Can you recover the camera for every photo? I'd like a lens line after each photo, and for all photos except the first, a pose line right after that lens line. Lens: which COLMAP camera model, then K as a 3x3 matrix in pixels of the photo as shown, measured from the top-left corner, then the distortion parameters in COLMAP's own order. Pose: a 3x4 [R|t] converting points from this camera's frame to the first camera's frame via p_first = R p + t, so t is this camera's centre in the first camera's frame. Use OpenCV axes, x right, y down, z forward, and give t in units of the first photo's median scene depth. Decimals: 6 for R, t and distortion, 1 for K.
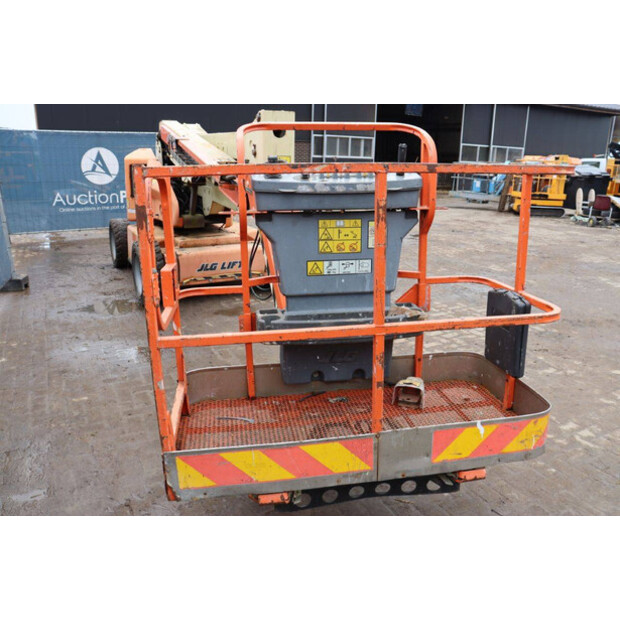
lens RADIAL K [[501.4, 0, 310.0], [0, 501.4, 310.0], [0, 0, 1]] dist [-0.162612, 0.116149]
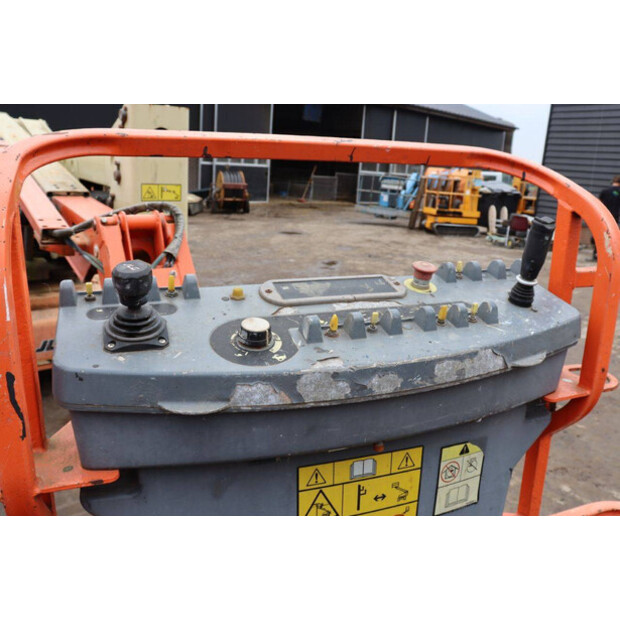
lens RADIAL K [[512.2, 0, 310.0], [0, 512.2, 310.0], [0, 0, 1]] dist [-0.173596, 0.161717]
pose [[0.976224, -0.021585, 0.215689, -0.021940], [0.024596, 0.999634, -0.011283, -0.151943], [-0.215366, 0.016320, 0.976397, 0.389848]]
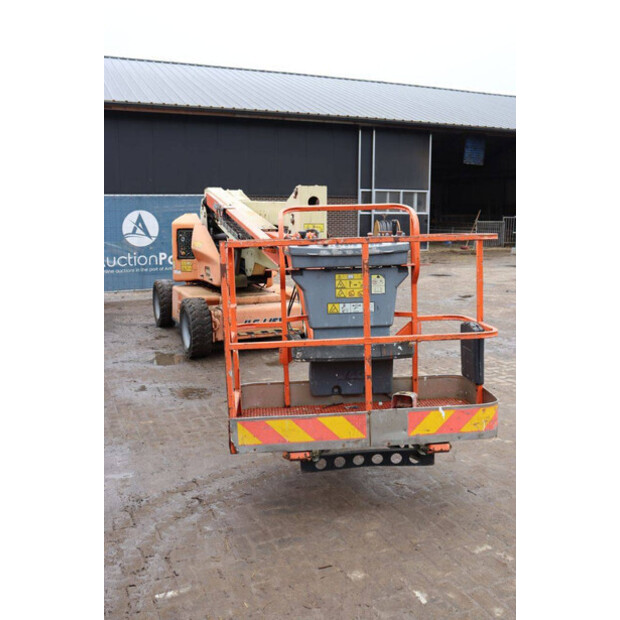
lens RADIAL K [[611.1, 0, 306.4], [0, 611.1, 311.8], [0, 0, 1]] dist [-0.155059, 0.277470]
pose [[0.995447, -0.006943, -0.095065, 0.055713], [-0.005959, 0.990860, -0.134765, 0.088993], [0.095131, 0.134718, 0.986307, -0.394166]]
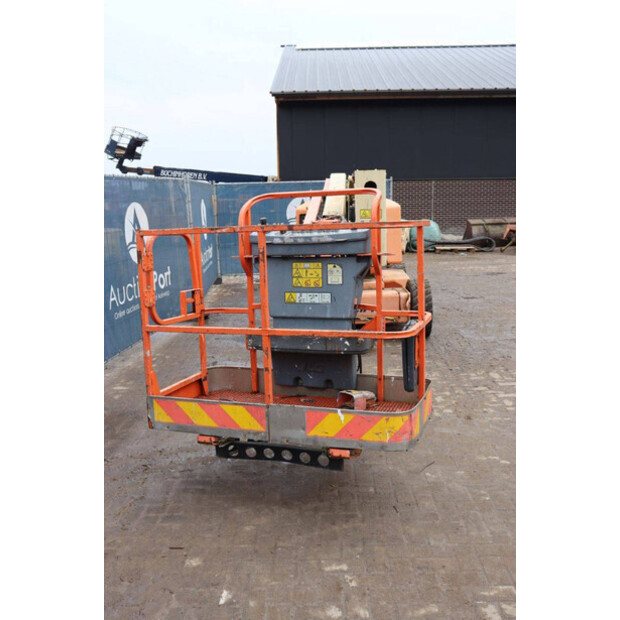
lens RADIAL K [[611.1, 0, 306.4], [0, 611.1, 311.8], [0, 0, 1]] dist [-0.155059, 0.277470]
pose [[0.871310, 0.050791, -0.488097, 0.492946], [-0.105675, 0.990714, -0.085550, 0.052993], [0.479220, 0.126121, 0.868586, -0.242641]]
